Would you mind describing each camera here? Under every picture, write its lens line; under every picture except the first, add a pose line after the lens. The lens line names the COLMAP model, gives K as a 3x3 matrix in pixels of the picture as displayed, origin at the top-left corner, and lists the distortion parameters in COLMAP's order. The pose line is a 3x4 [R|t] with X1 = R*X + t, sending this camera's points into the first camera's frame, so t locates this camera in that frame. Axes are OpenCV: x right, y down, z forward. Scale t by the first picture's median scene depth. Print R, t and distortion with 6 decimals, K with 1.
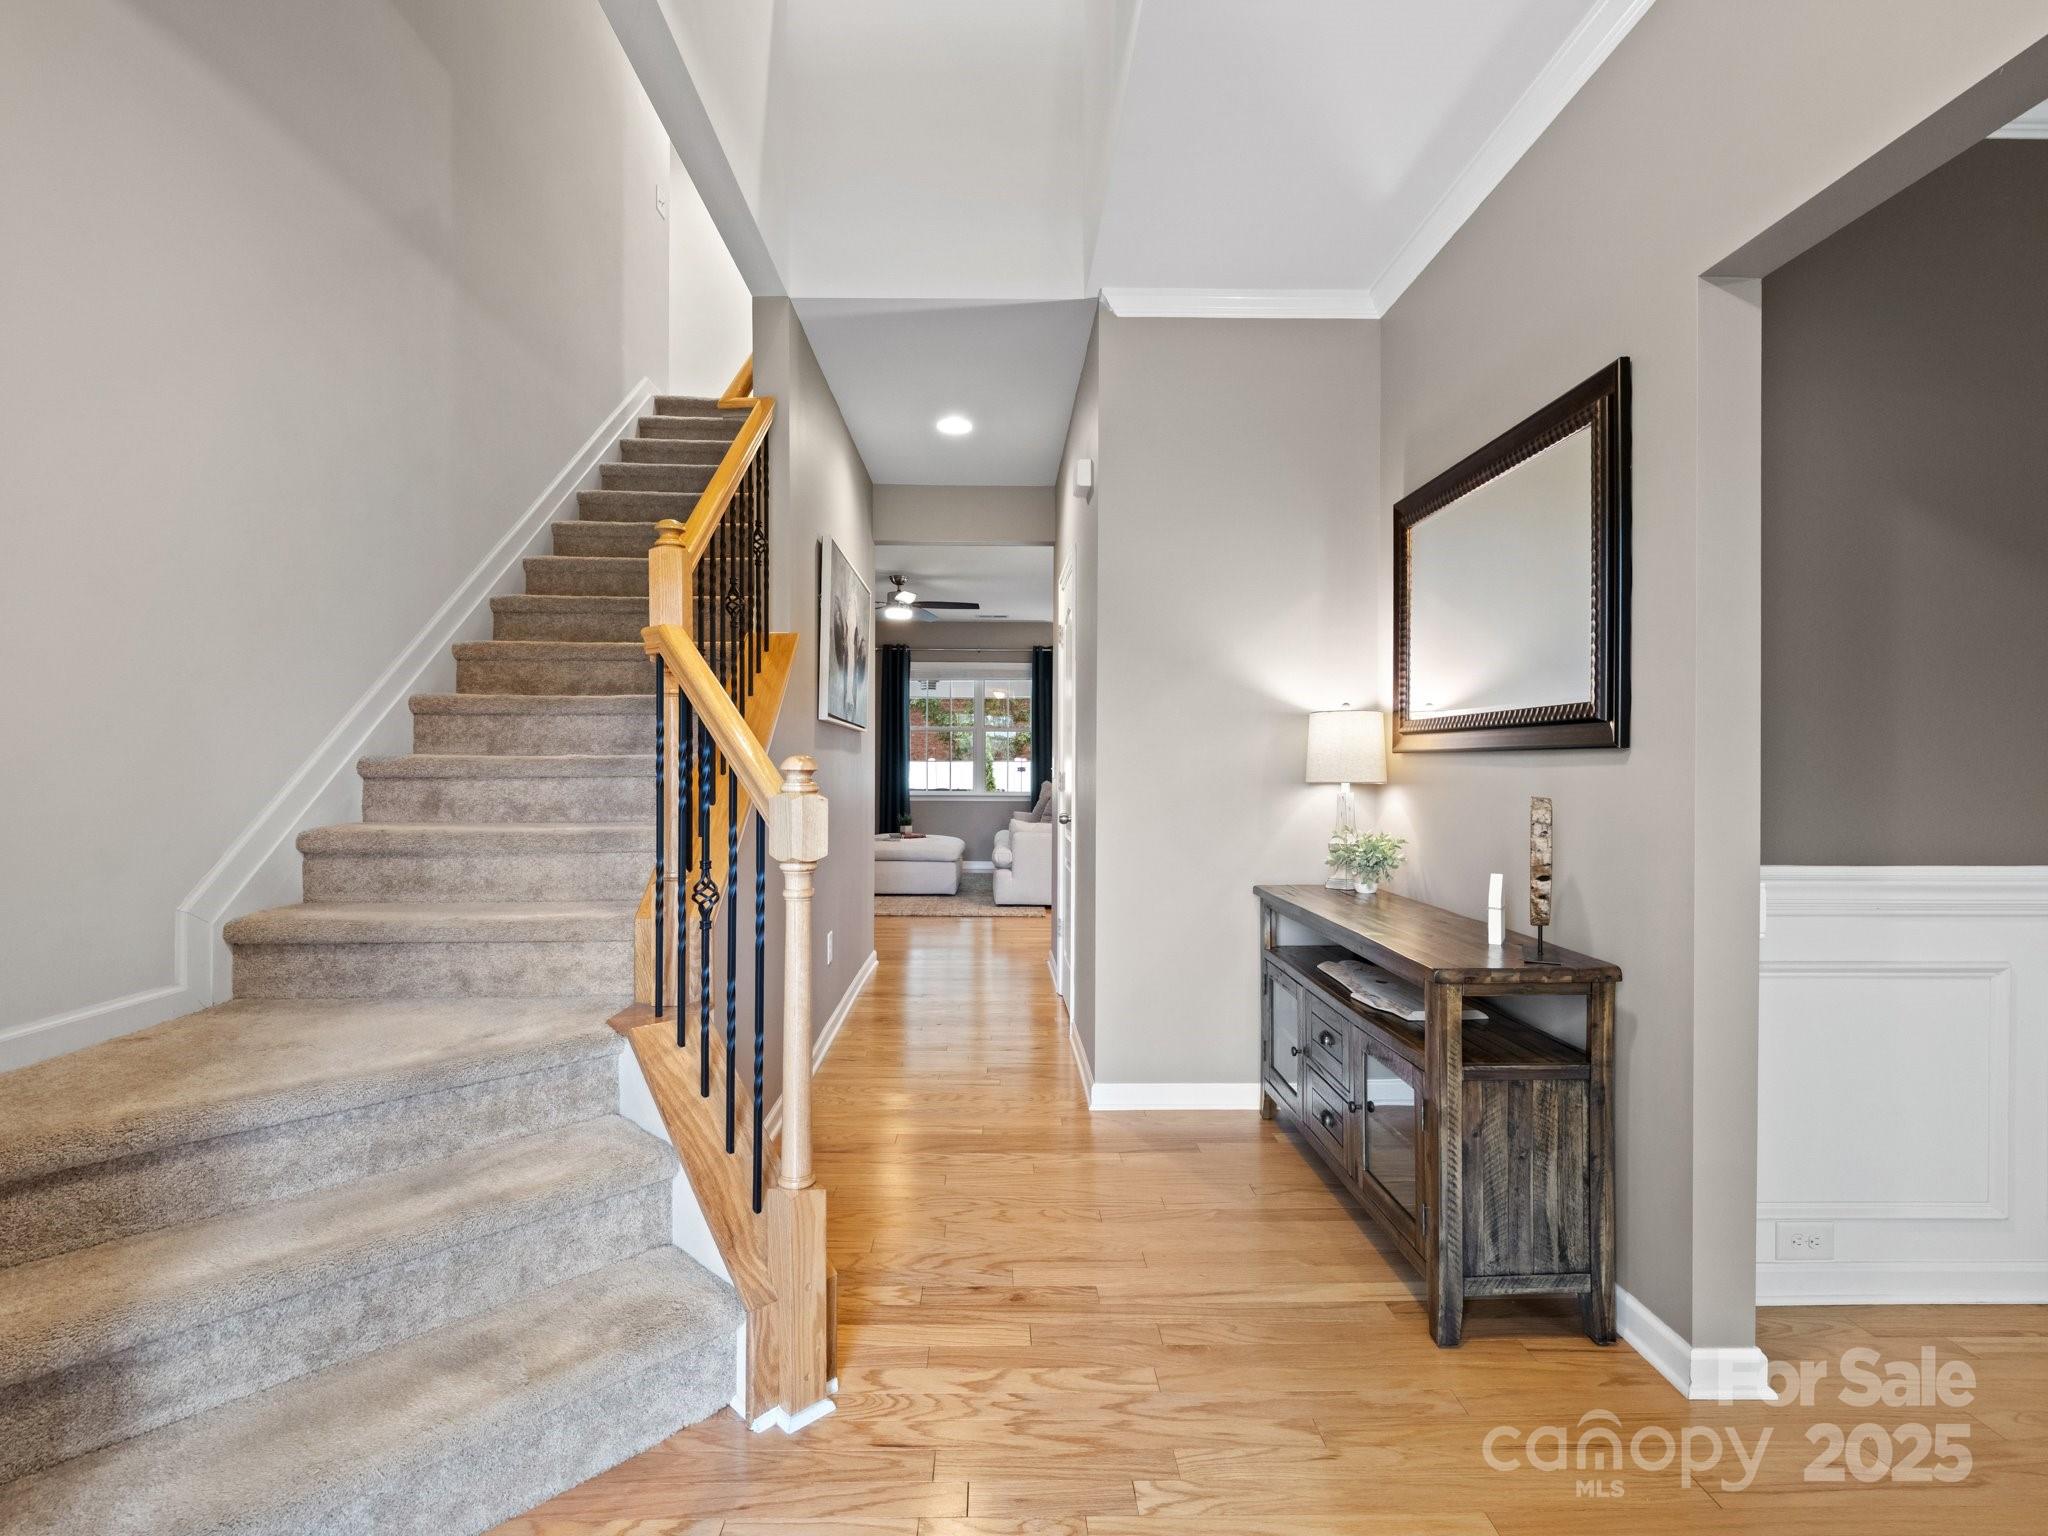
lens RADIAL K [[990.7, 0, 1012.0], [0, 990.7, 767.1], [0, 0, 1]] dist [-0.003631, -0.001133]
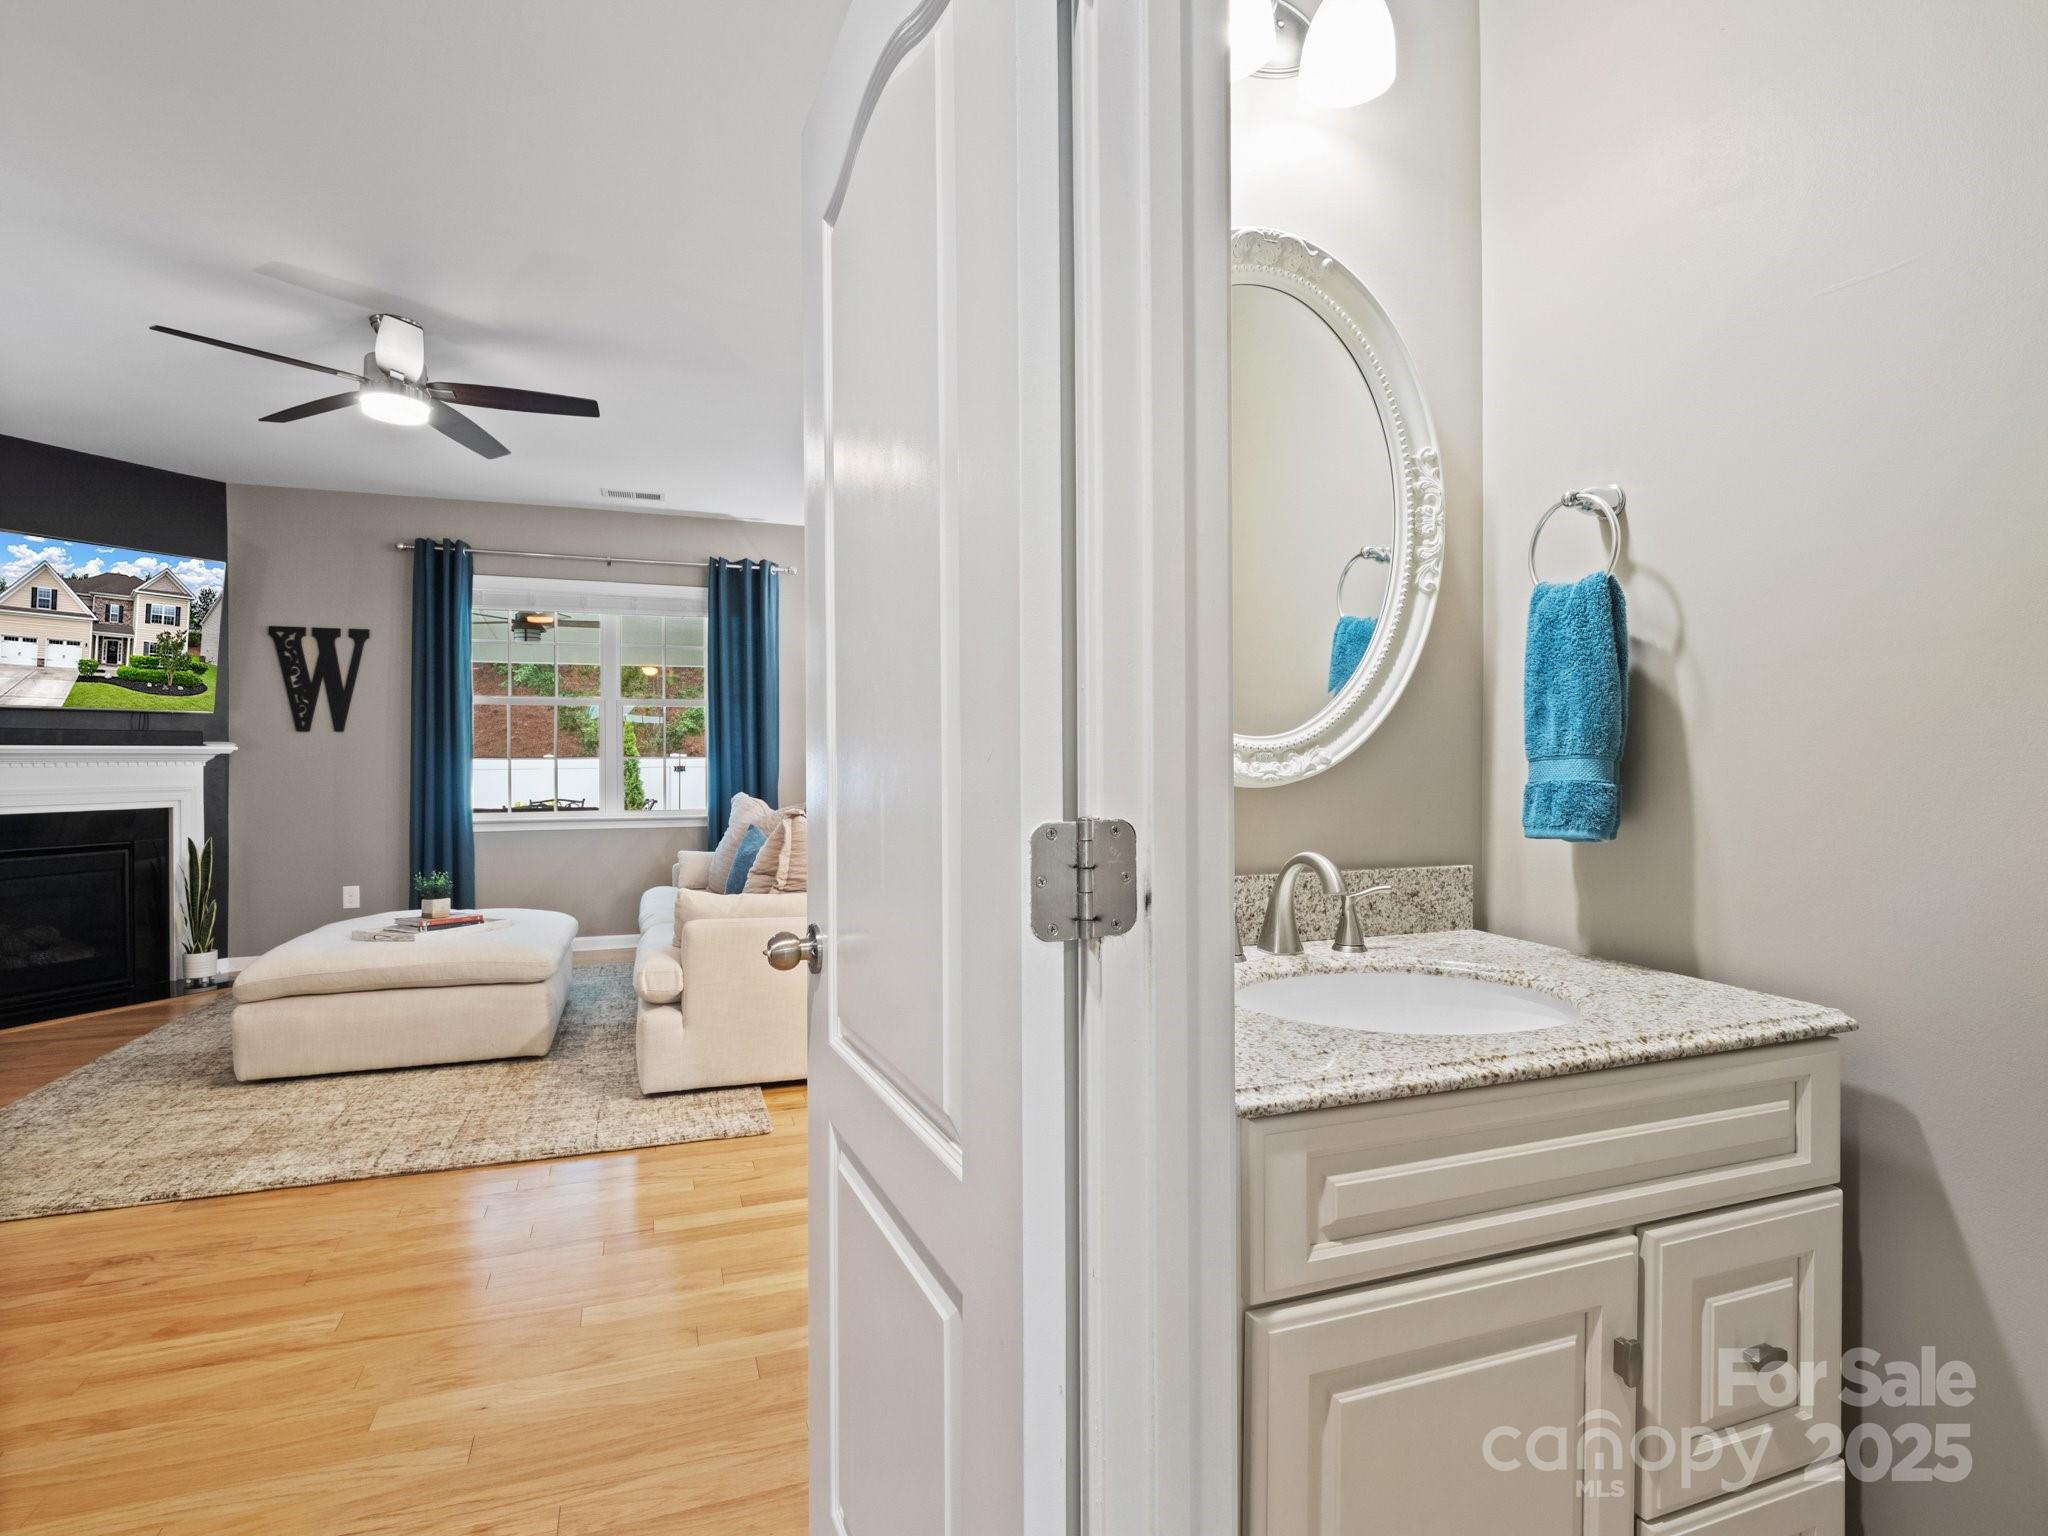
lens RADIAL K [[990.7, 0, 1012.0], [0, 990.7, 767.1], [0, 0, 1]] dist [-0.003631, -0.001133]
pose [[0.943204, -0.007050, 0.332140, -0.005202], [0.006015, 0.999973, 0.004142, -0.002307], [-0.332160, -0.001909, 0.943221, 0.408521]]
